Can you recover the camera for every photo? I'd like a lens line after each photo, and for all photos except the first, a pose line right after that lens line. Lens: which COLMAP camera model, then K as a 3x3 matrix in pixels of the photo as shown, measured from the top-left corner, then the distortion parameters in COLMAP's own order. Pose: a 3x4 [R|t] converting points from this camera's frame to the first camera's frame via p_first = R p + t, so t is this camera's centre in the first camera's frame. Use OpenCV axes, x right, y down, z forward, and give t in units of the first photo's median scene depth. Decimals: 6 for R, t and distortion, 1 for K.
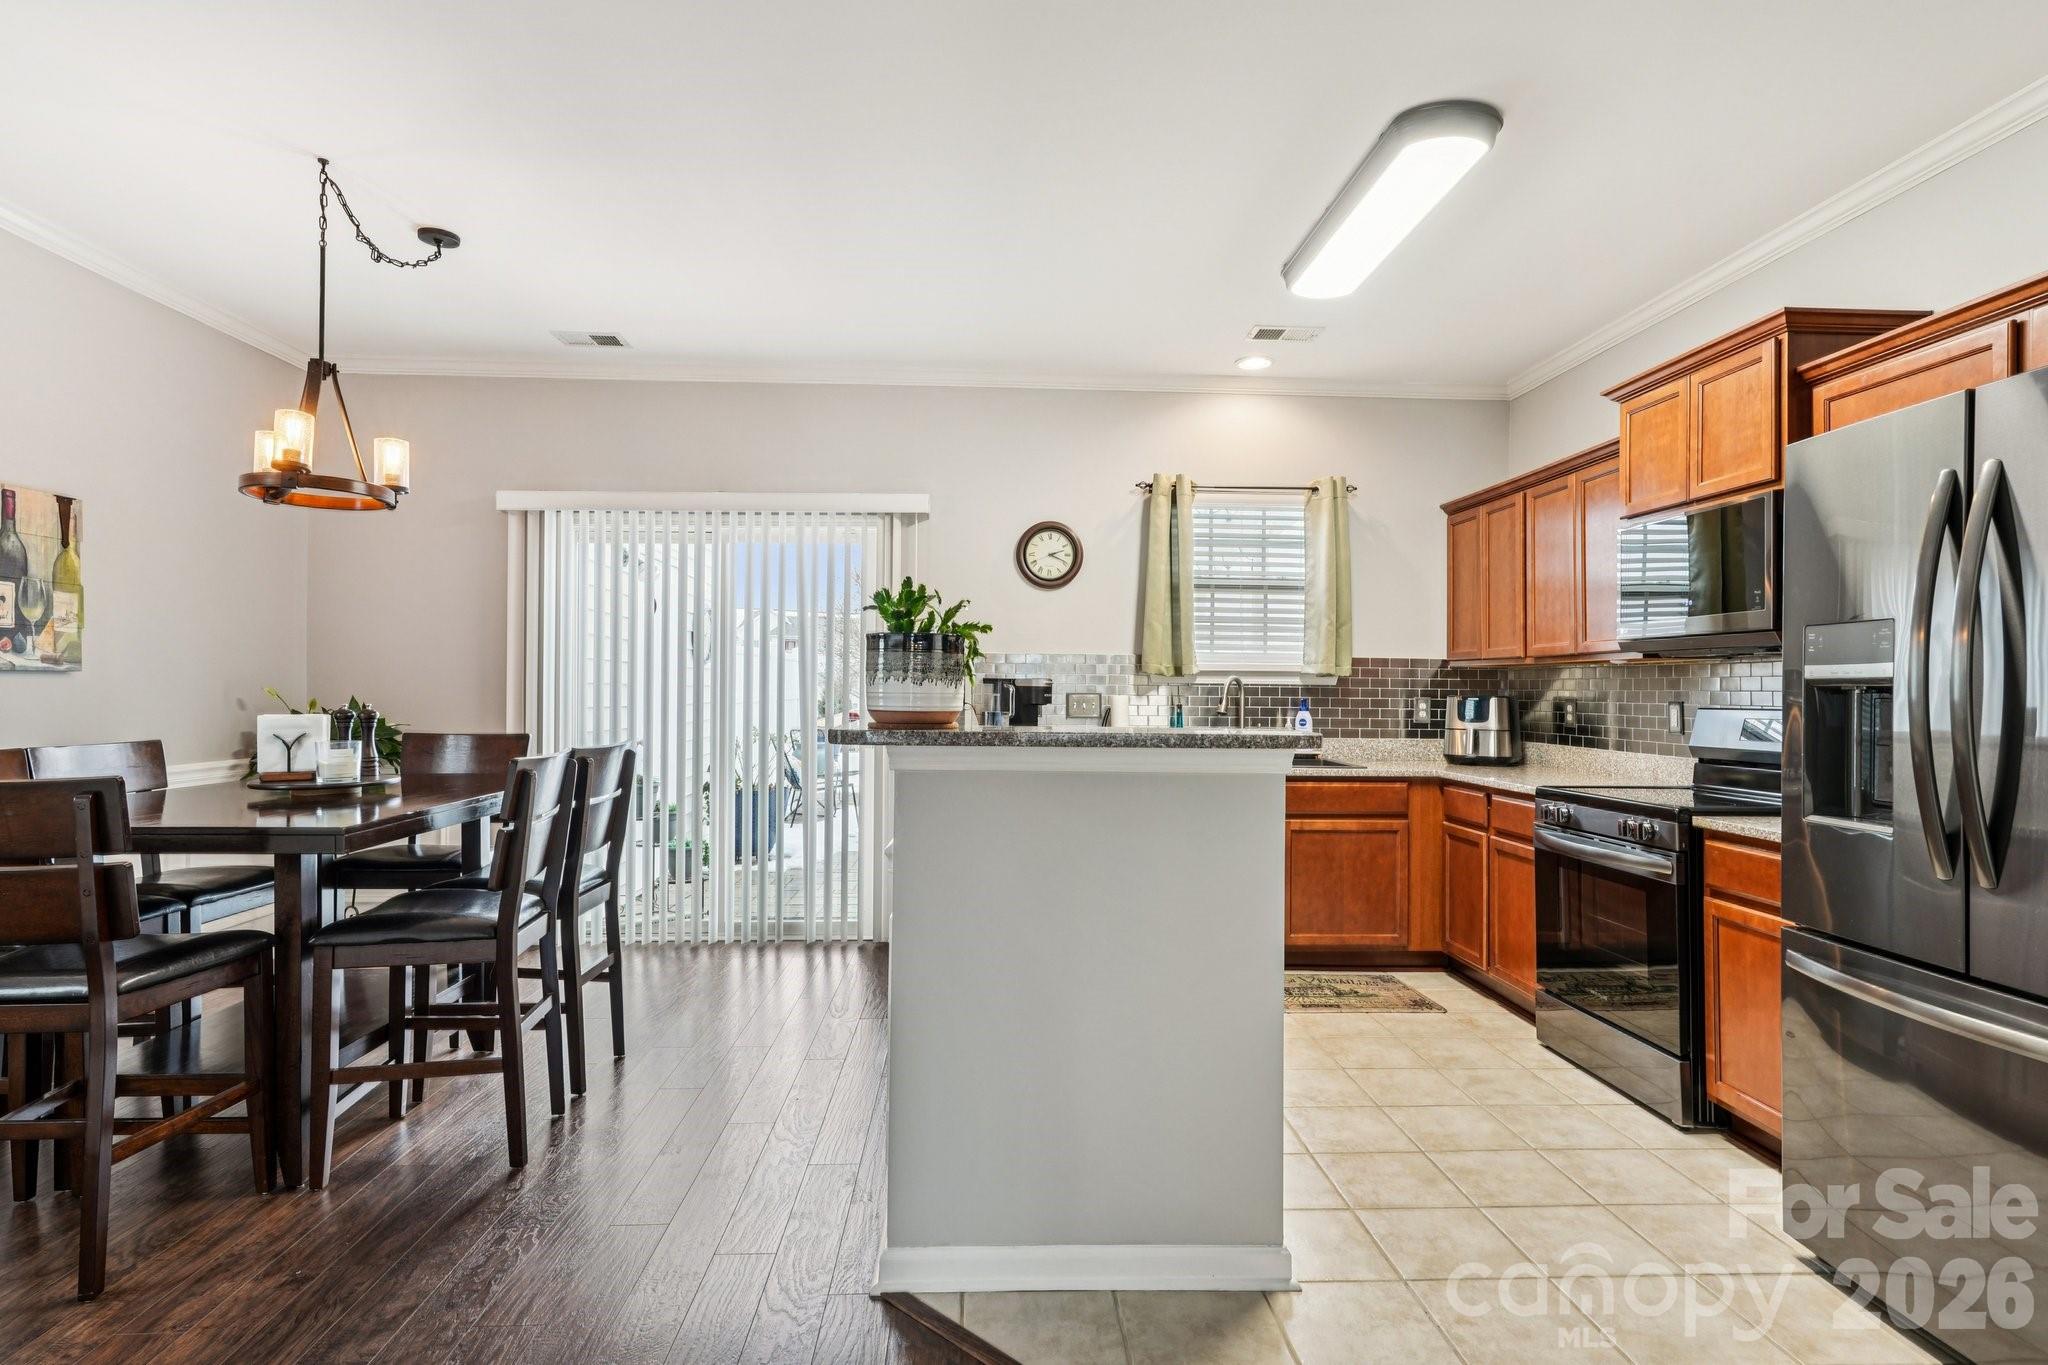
lens RADIAL K [[1066.9, 0, 1024.0], [0, 1066.9, 682.5], [0, 0, 1]] dist [0.002578, 0.002949]
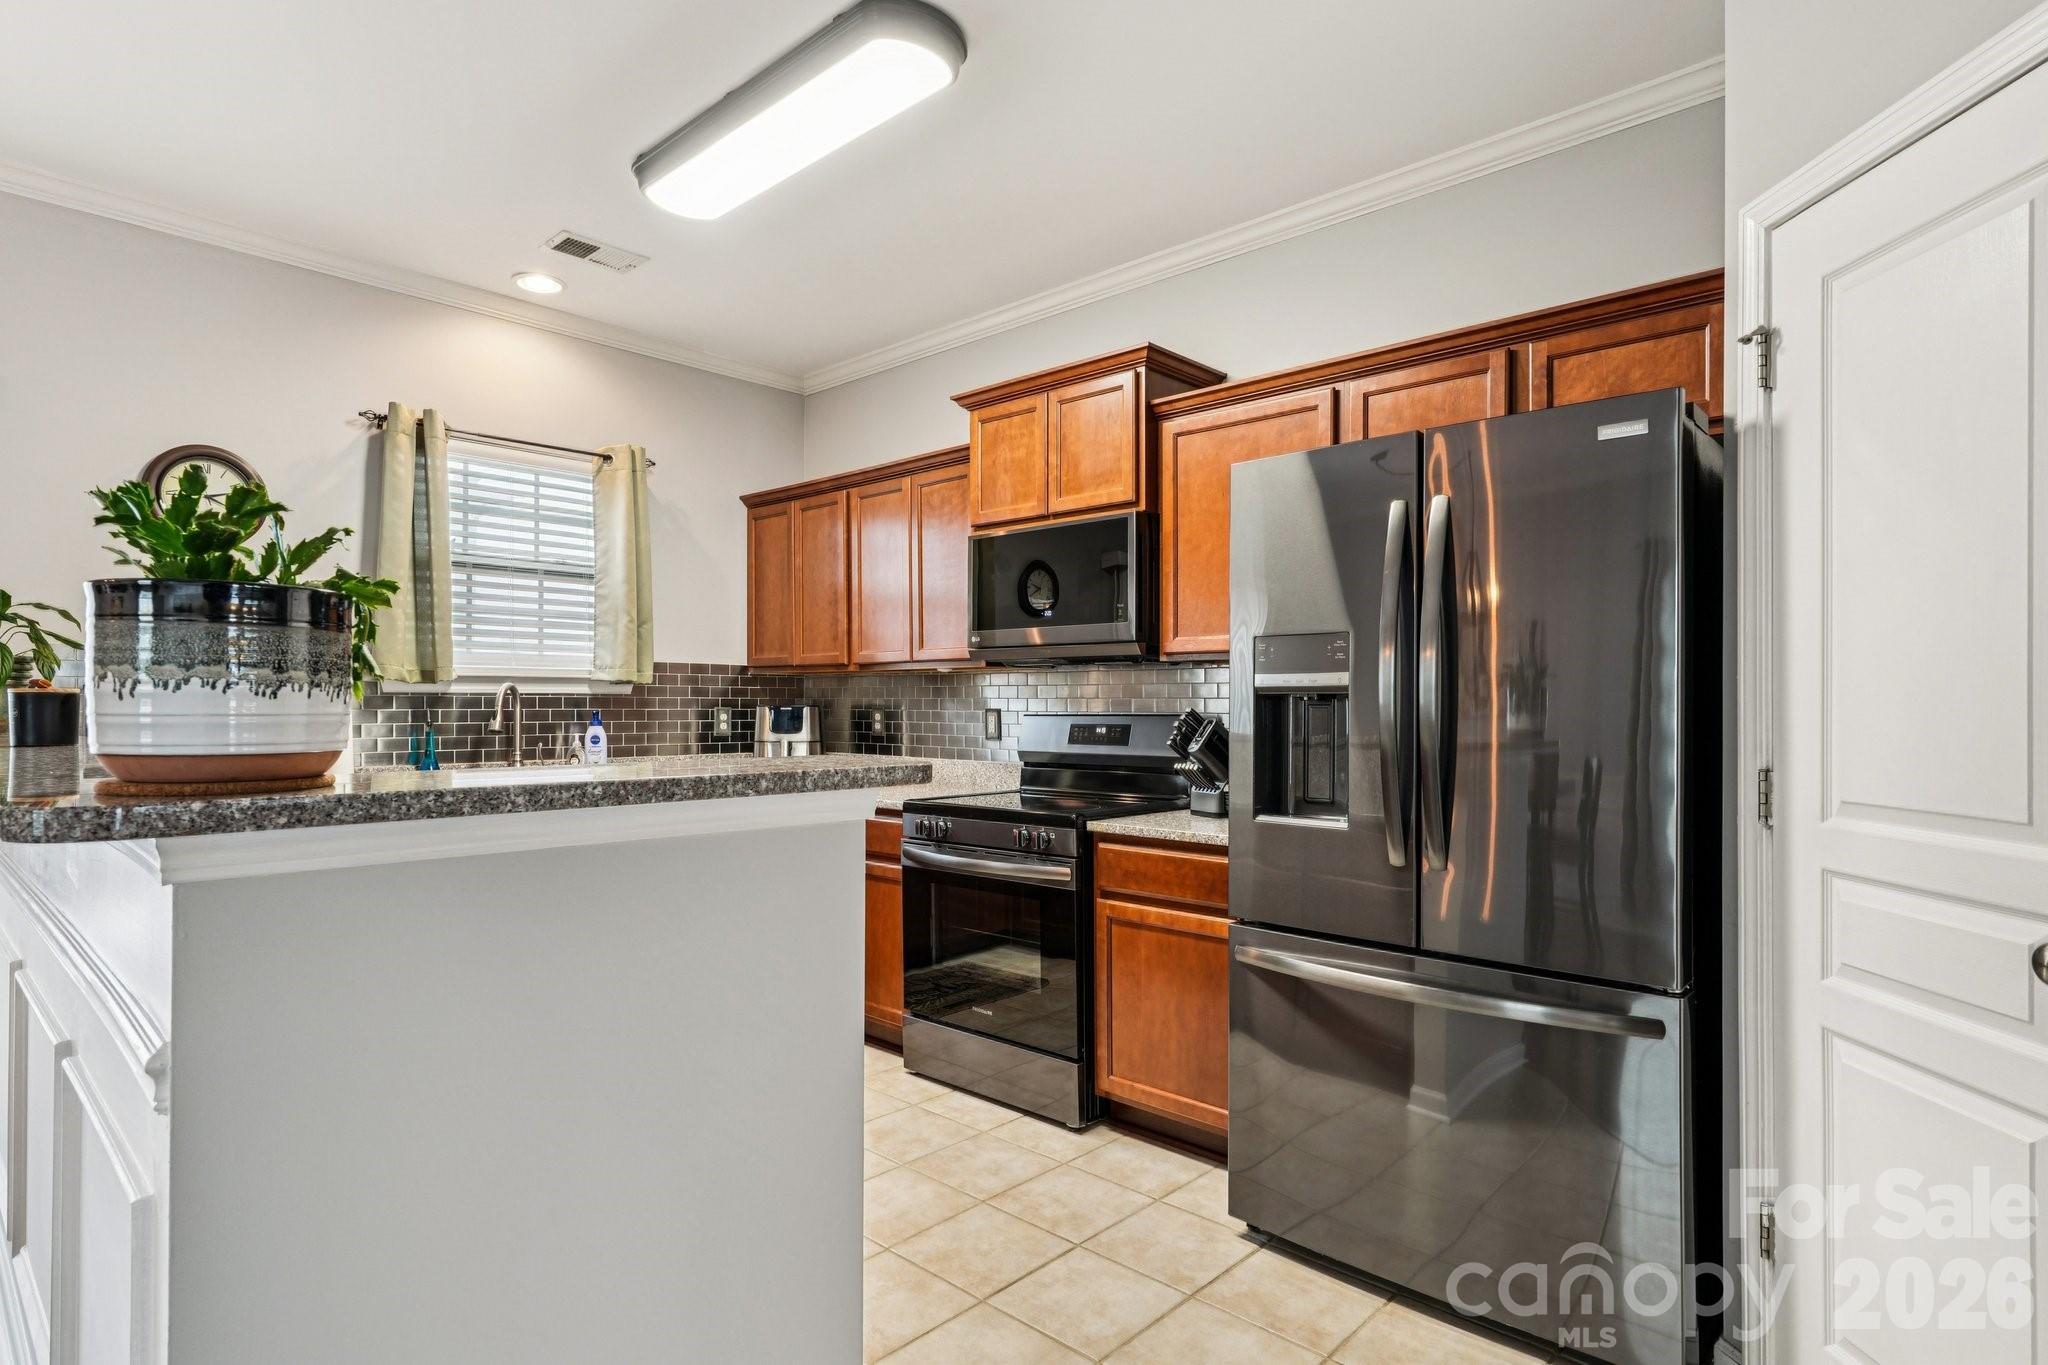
lens RADIAL K [[1074.4, 0, 1026.4], [0, 1074.4, 696.2], [0, 0, 1]] dist [0.003647, 0.001172]
pose [[0.719172, -0.004318, 0.694818, -0.086729], [0.001027, 0.999986, 0.005151, 0.000110], [-0.694831, -0.002991, 0.719167, 0.204095]]
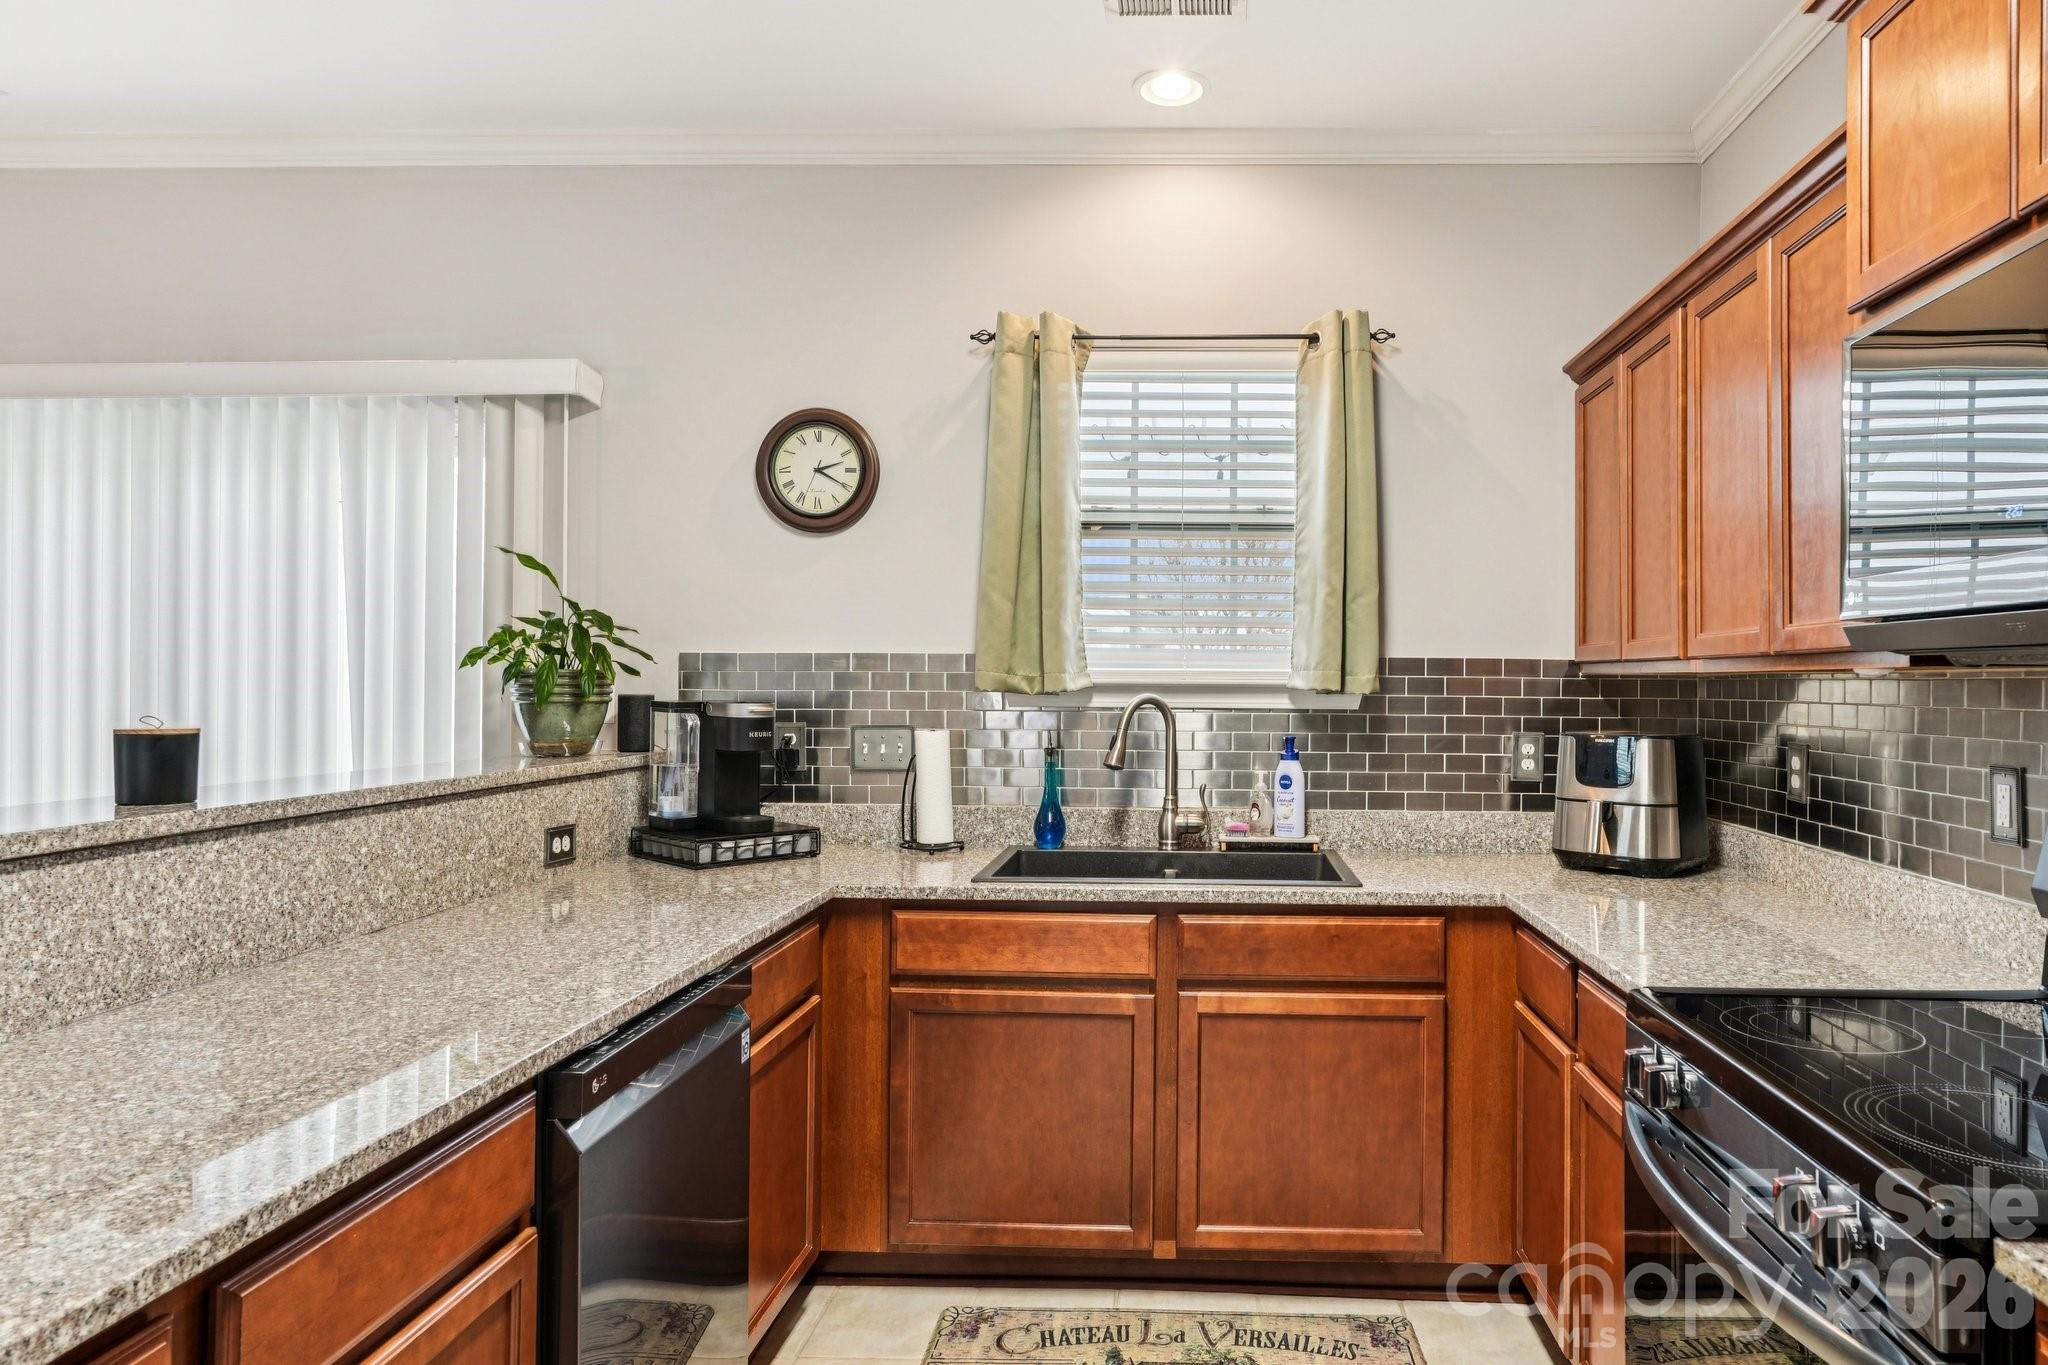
lens RADIAL K [[1263.6, 0, 1163.5], [0, 1263.6, 673.8], [0, 0, 1]] dist [-0.000024, 0.000069]
pose [[0.996731, -0.002073, -0.080771, 0.293348], [0.001919, 0.999996, -0.001982, -0.016912], [0.080775, 0.001821, 0.996731, 0.438240]]
